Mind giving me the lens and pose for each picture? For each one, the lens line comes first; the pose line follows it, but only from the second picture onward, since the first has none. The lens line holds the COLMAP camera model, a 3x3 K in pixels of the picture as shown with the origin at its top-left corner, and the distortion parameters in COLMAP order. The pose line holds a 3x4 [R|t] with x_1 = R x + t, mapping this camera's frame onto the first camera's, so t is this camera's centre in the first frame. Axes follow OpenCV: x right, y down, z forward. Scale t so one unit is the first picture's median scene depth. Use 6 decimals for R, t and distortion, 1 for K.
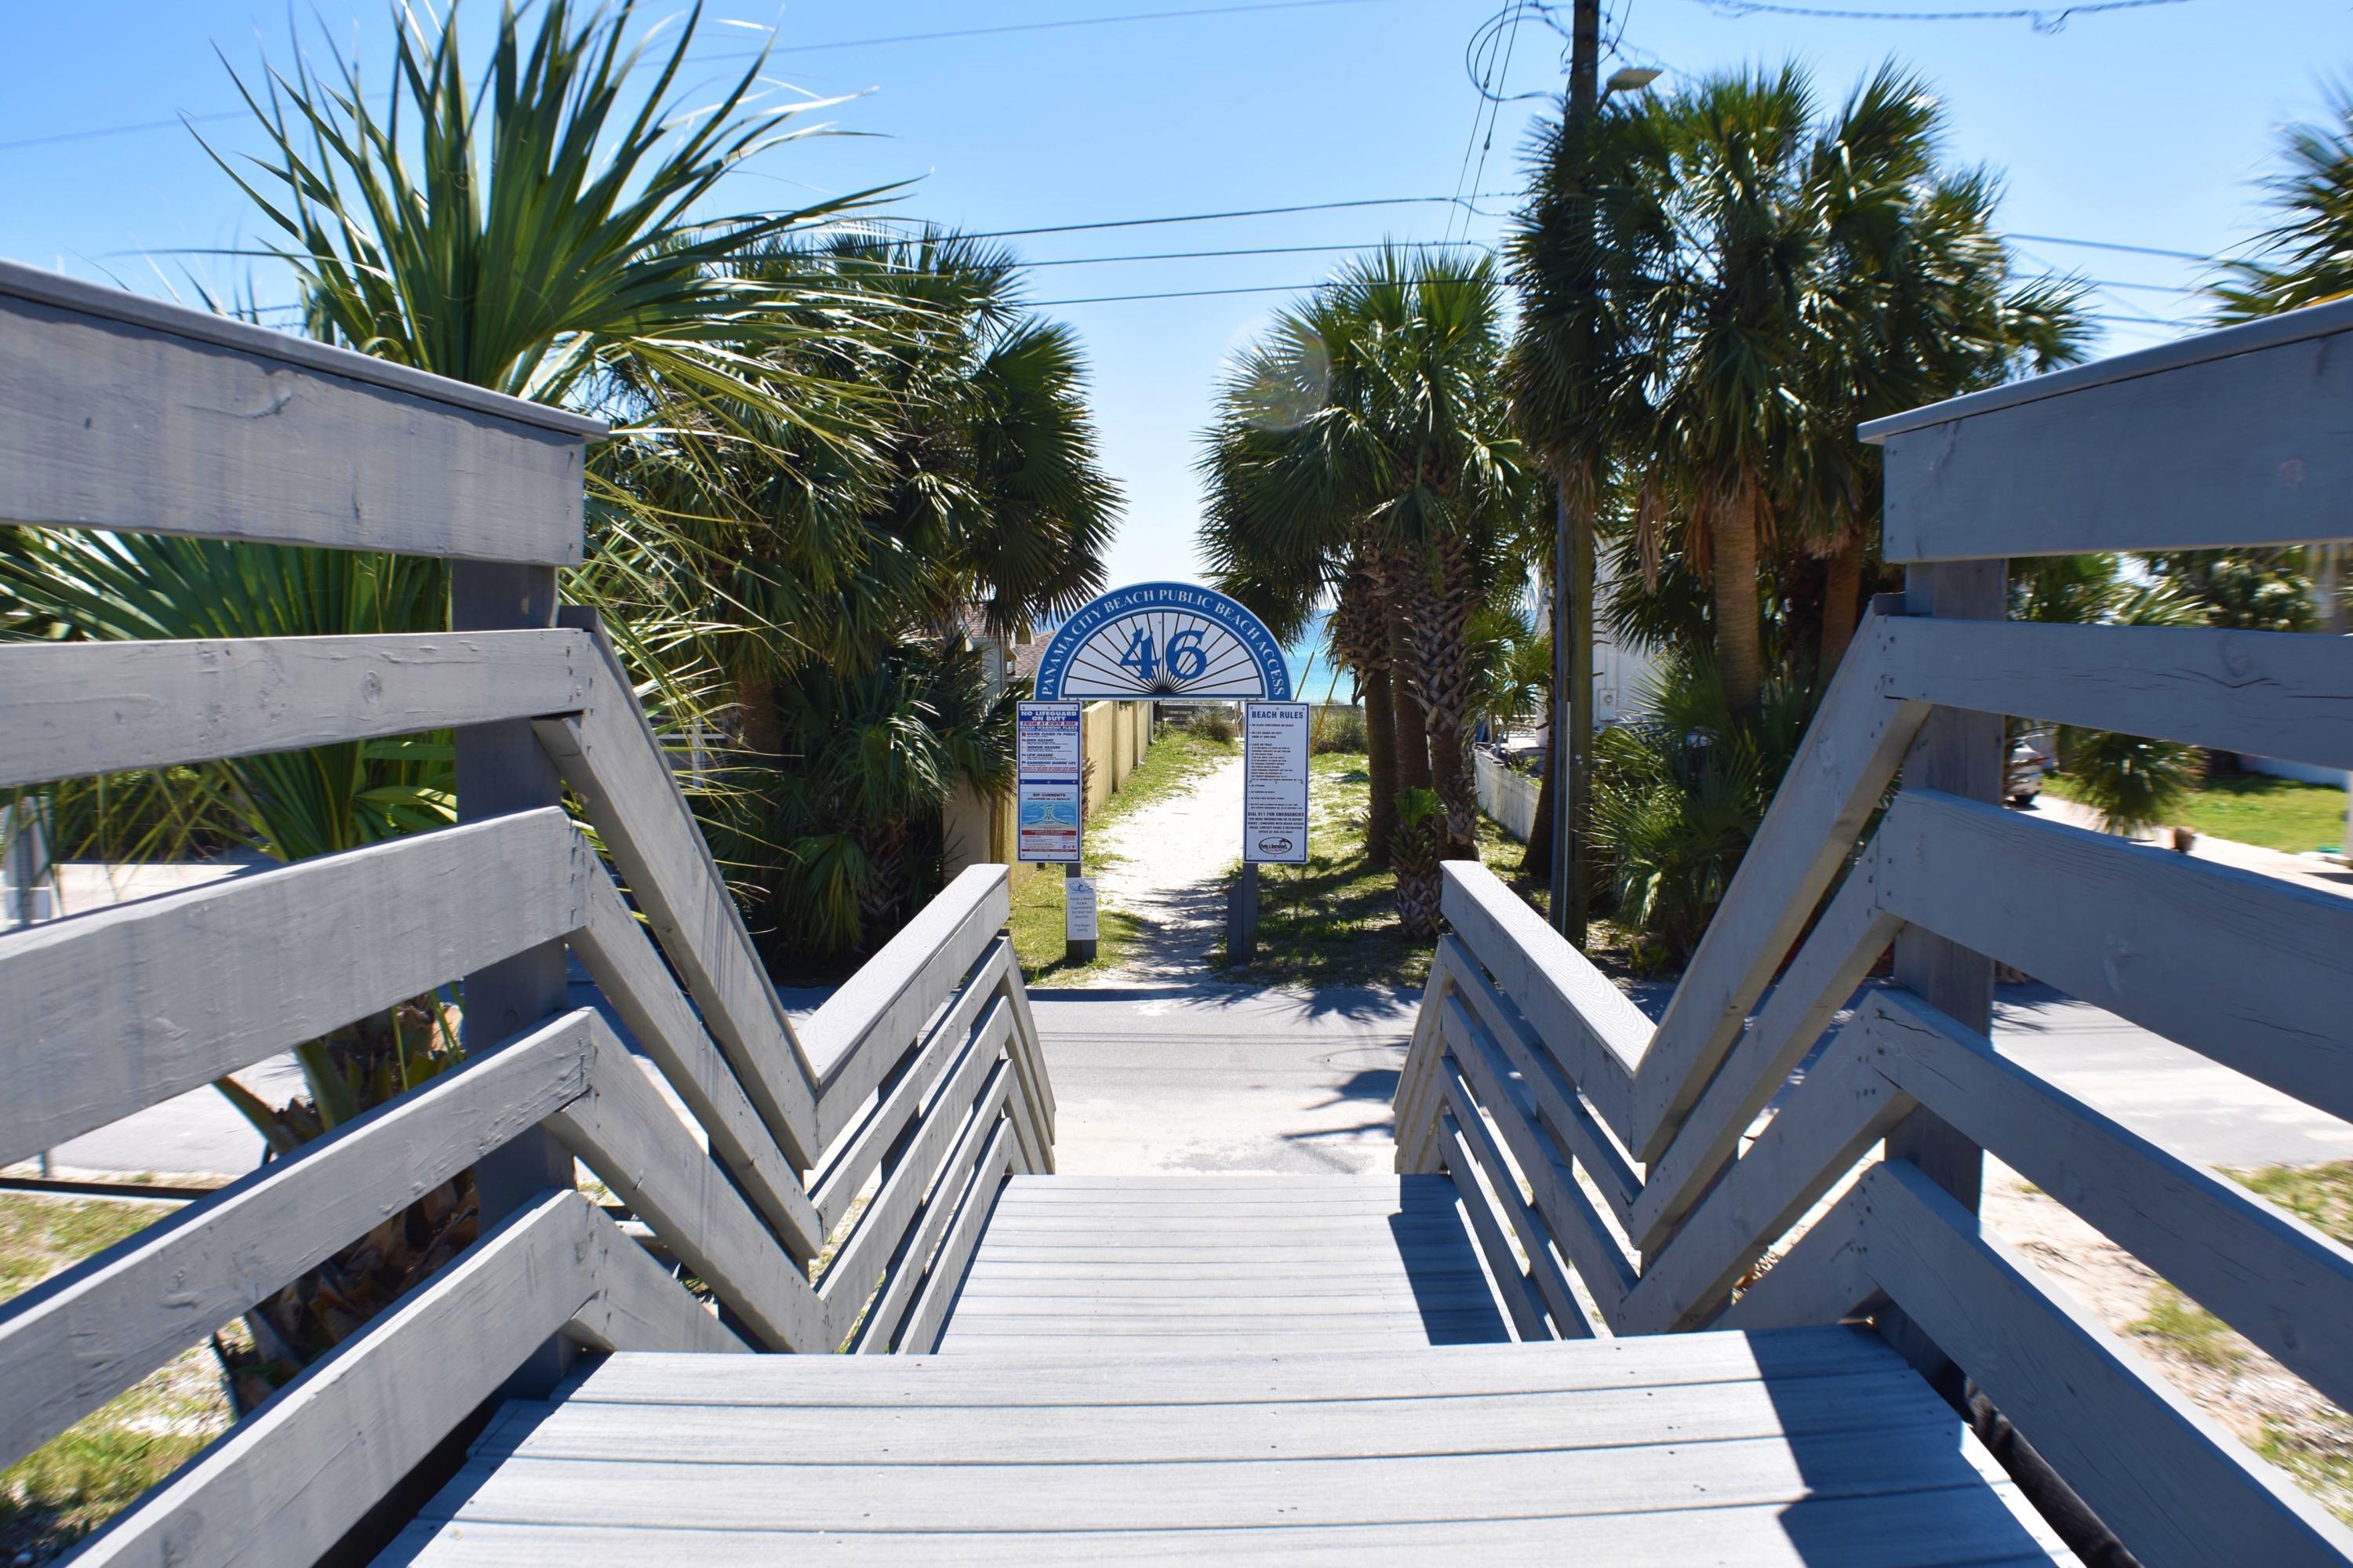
lens RADIAL K [[1762.9, 0, 1176.5], [0, 1762.9, 784.0], [0, 0, 1]] dist [-0.158163, 0.005983]
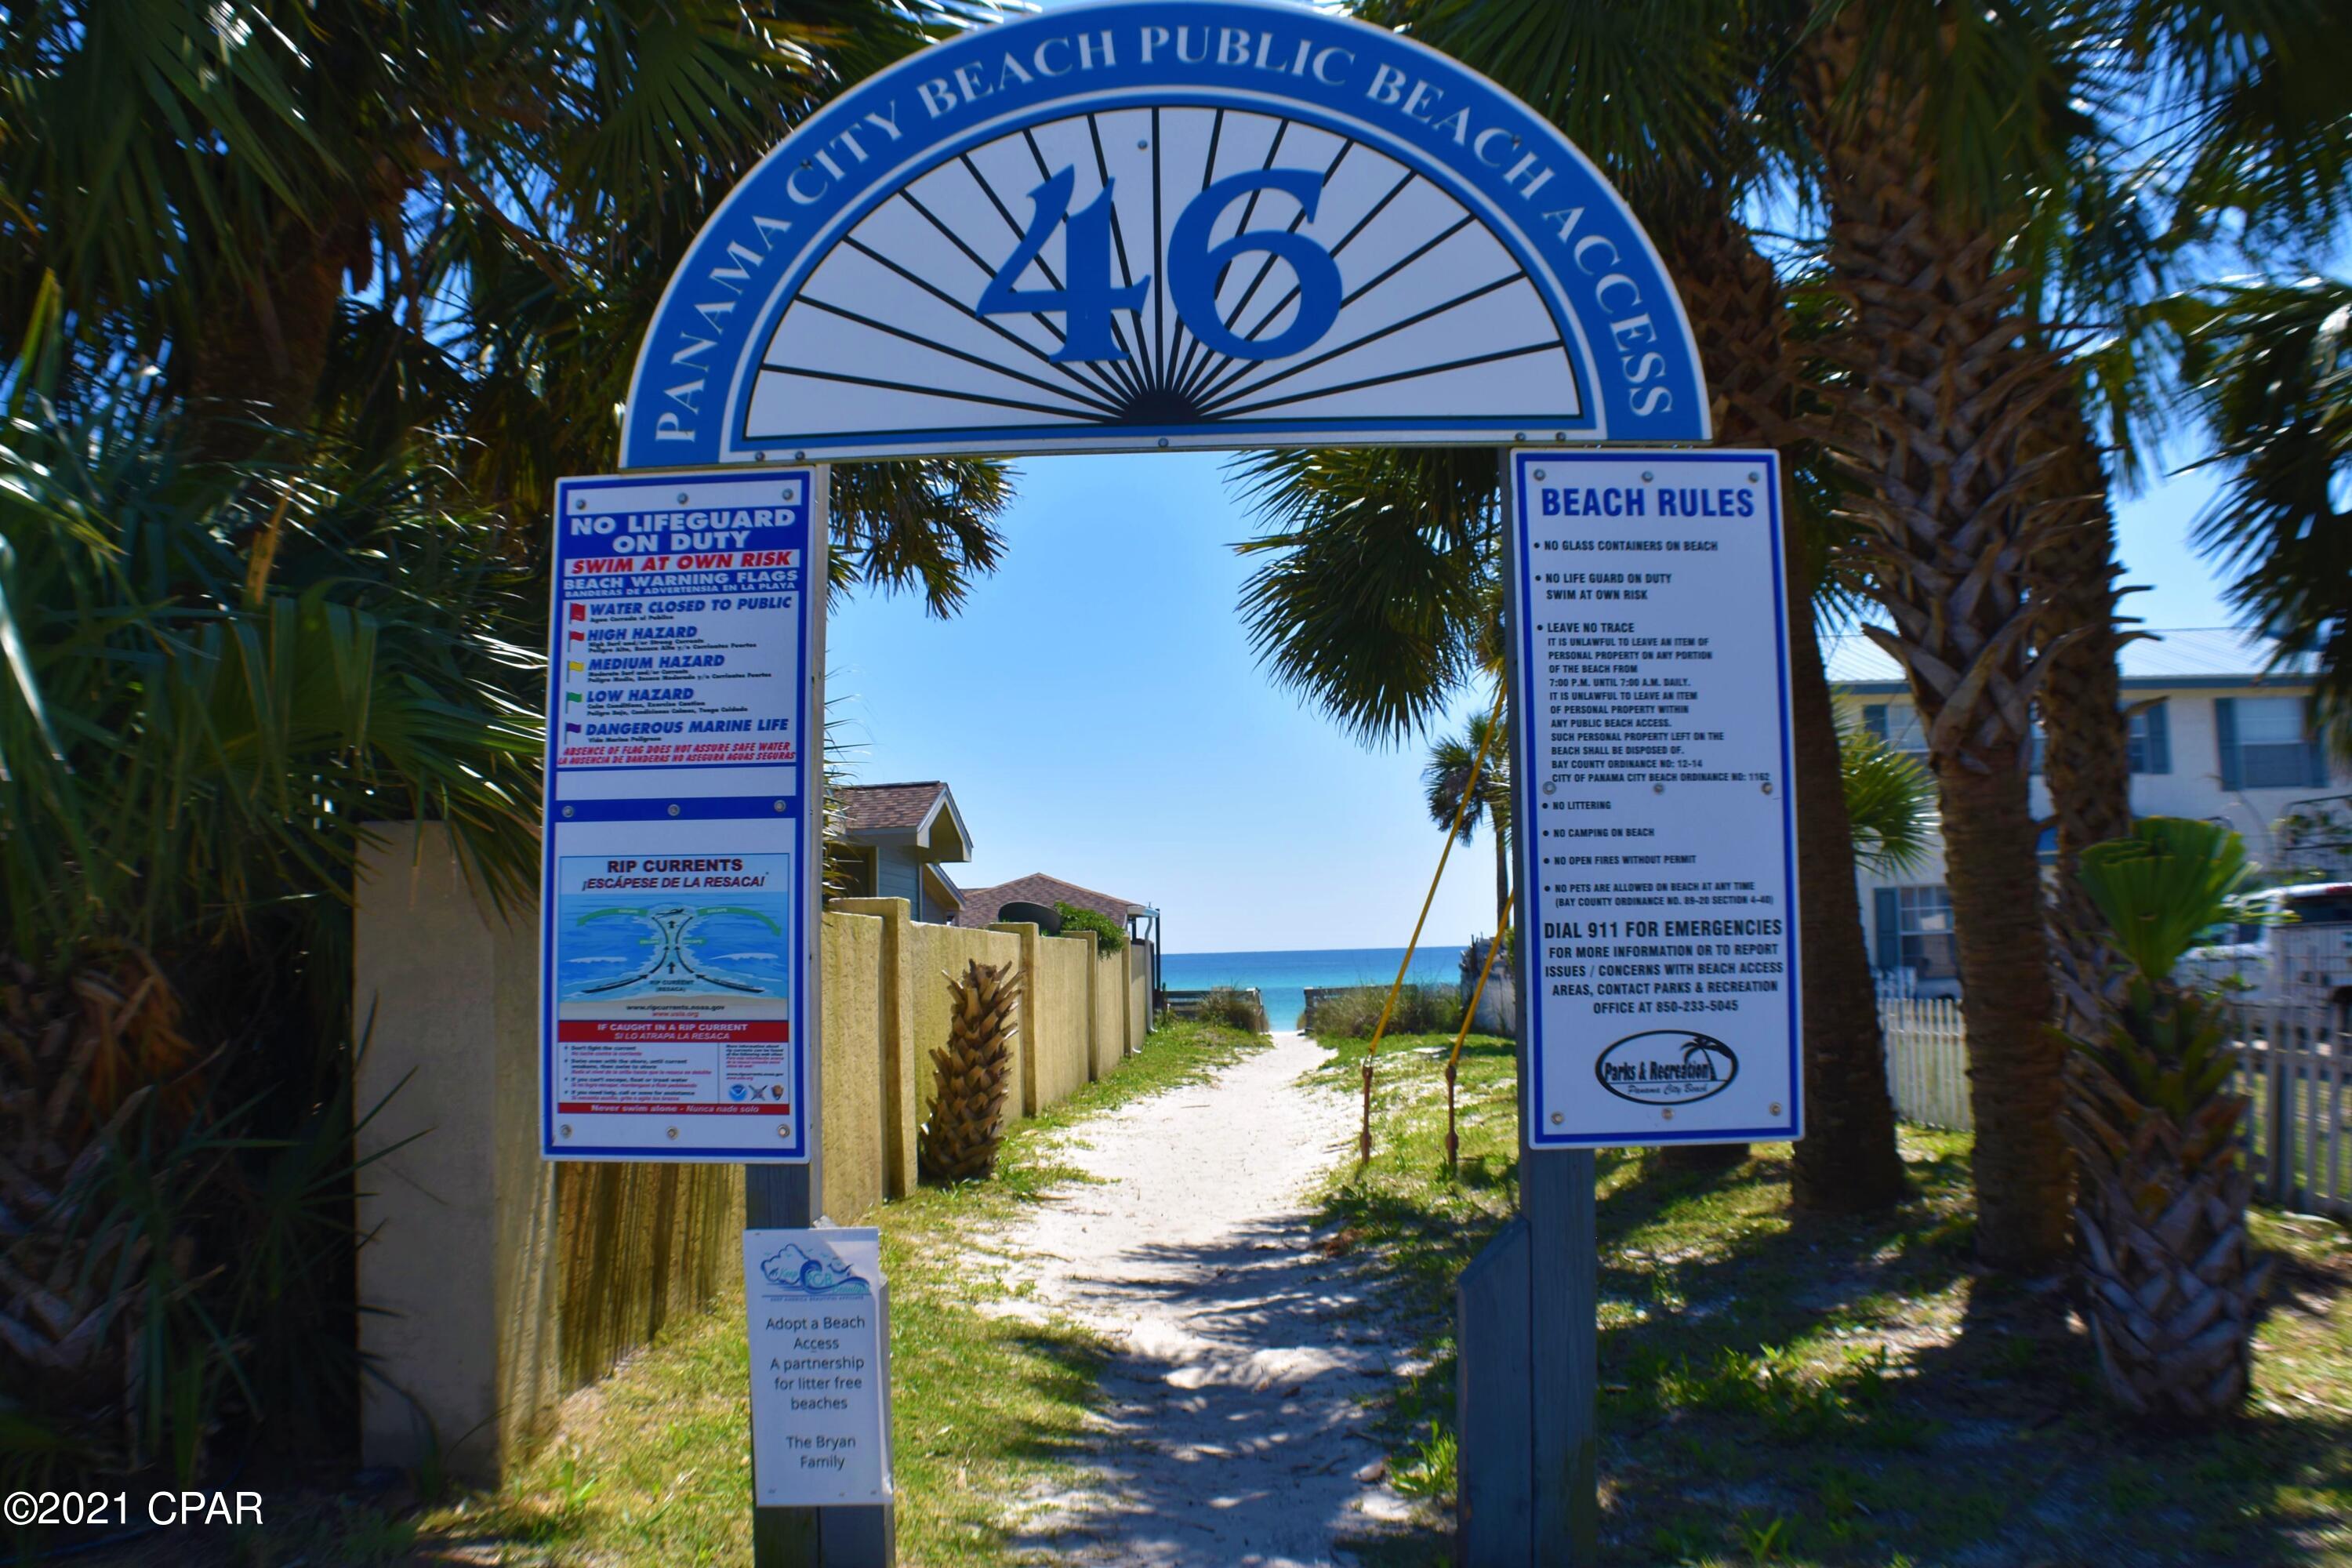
lens RADIAL K [[1762.1, 0, 1176.0], [0, 1762.1, 784.0], [0, 0, 1]] dist [-0.158163, 0.005983]
pose [[0.999826, -0.018639, 0.001073, -0.006713], [0.018514, 0.982396, -0.185892, 0.039575], [0.002411, 0.185880, 0.982570, 0.778882]]
